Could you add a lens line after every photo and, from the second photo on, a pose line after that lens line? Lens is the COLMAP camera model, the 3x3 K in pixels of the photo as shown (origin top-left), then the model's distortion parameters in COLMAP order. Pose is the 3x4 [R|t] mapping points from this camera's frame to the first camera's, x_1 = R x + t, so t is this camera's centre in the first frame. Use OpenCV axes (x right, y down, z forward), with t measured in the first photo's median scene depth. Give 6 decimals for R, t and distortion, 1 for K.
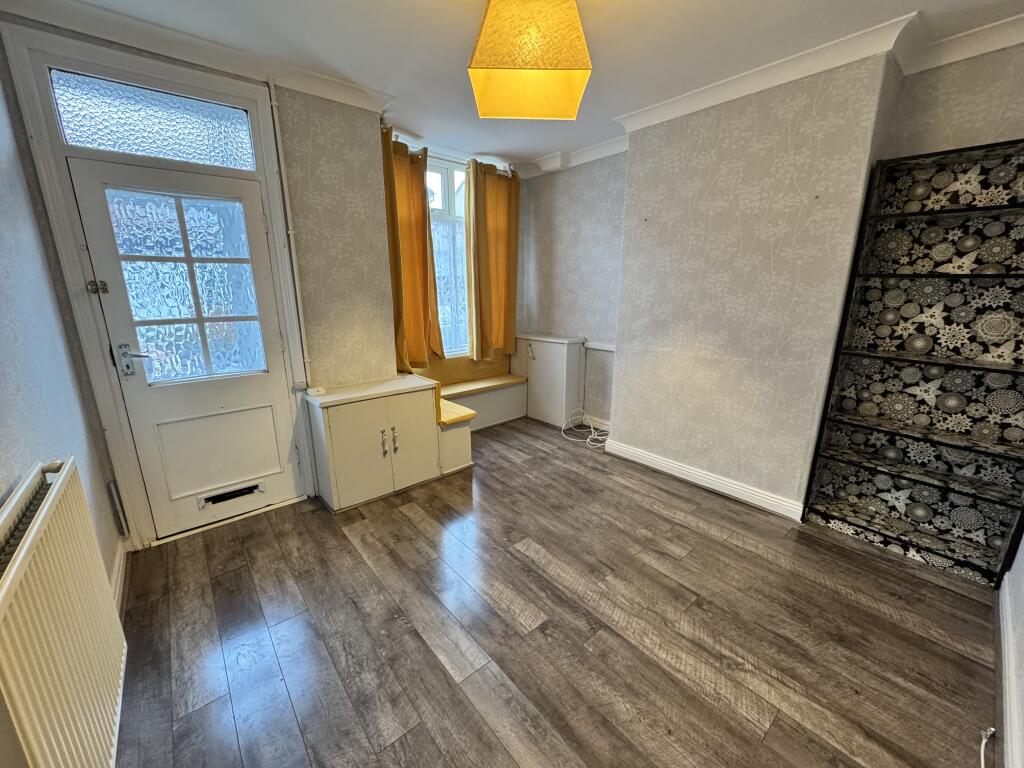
lens RADIAL K [[405.9, 0, 515.1], [0, 405.9, 391.7], [0, 0, 1]] dist [-0.002373, -0.000177]
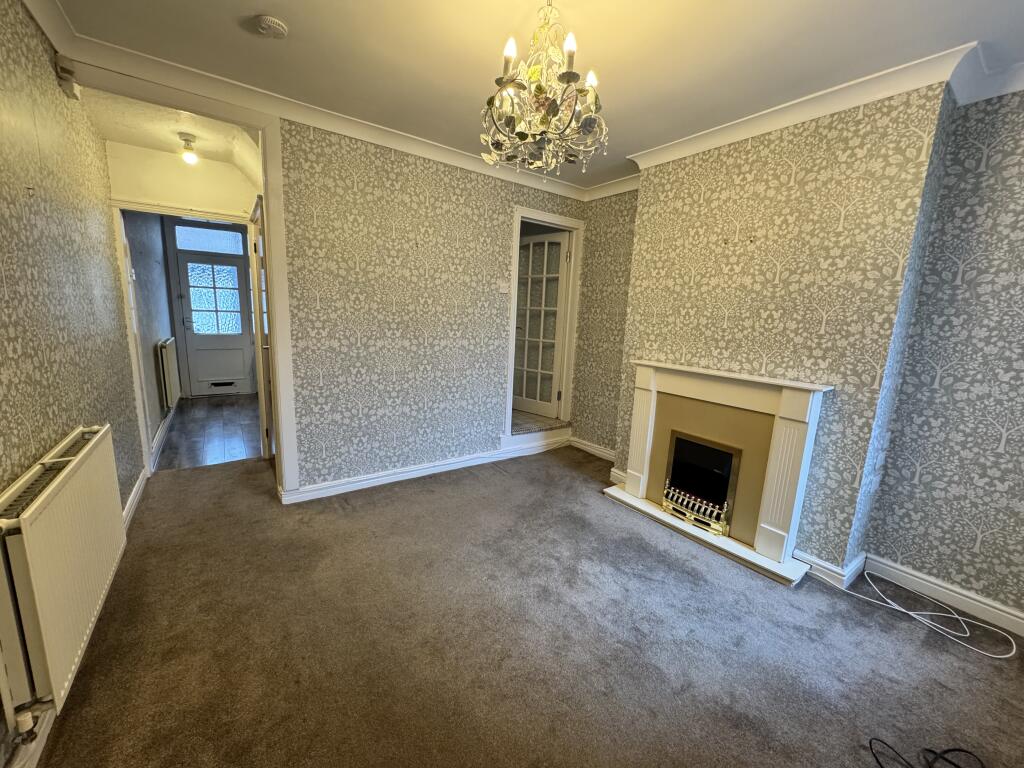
lens RADIAL K [[405.9, 0, 515.7], [0, 405.9, 376.9], [0, 0, 1]] dist [-0.002373, -0.000177]
pose [[0.996033, 0.057359, -0.068036, 1.352133], [-0.061624, 0.996151, -0.062343, 0.292806], [0.064198, 0.066288, 0.995733, -1.451175]]
